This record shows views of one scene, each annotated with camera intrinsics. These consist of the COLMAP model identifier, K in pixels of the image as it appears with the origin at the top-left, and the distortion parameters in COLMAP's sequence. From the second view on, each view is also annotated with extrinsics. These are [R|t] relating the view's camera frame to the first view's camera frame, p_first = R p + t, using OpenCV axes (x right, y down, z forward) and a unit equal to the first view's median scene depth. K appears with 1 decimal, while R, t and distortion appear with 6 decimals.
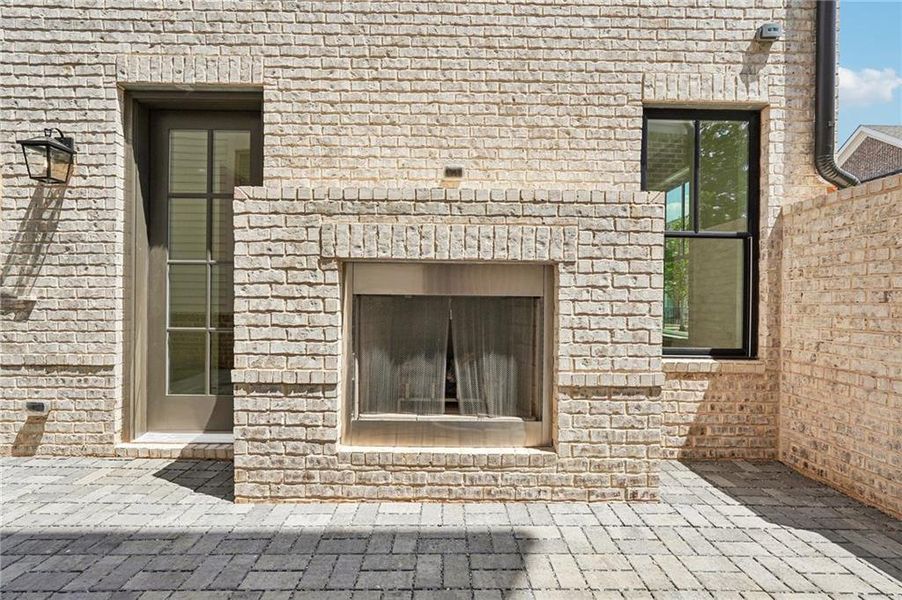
lens RADIAL K [[402.8, 0, 450.1], [0, 402.8, 303.3], [0, 0, 1]] dist [-0.010719, 0.007802]
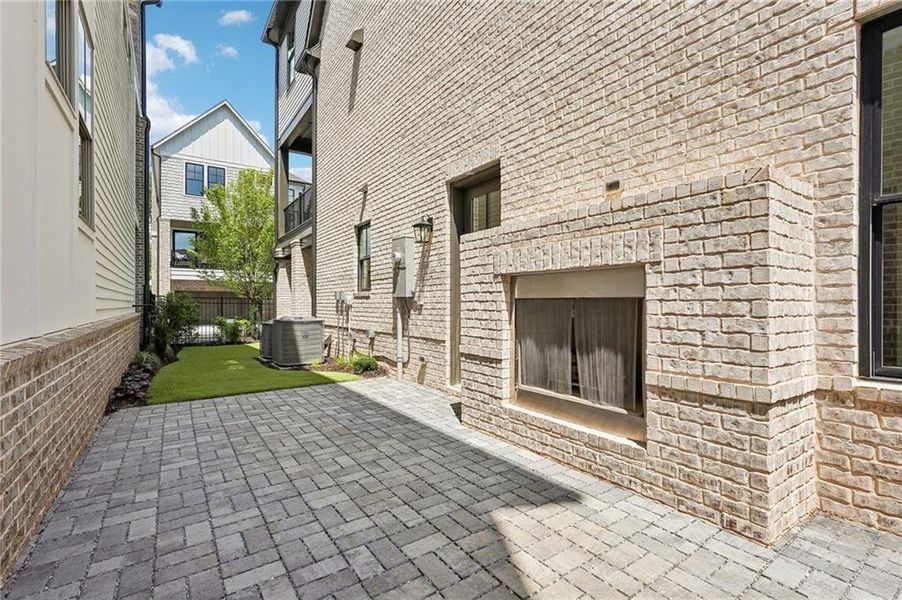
lens RADIAL K [[402.8, 0, 450.1], [0, 402.8, 303.3], [0, 0, 1]] dist [-0.010719, 0.007802]
pose [[0.568062, -0.009685, -0.822929, 0.824566], [0.001742, 0.999943, -0.010566, 0.010044], [0.822984, 0.004569, 0.568046, 0.007244]]
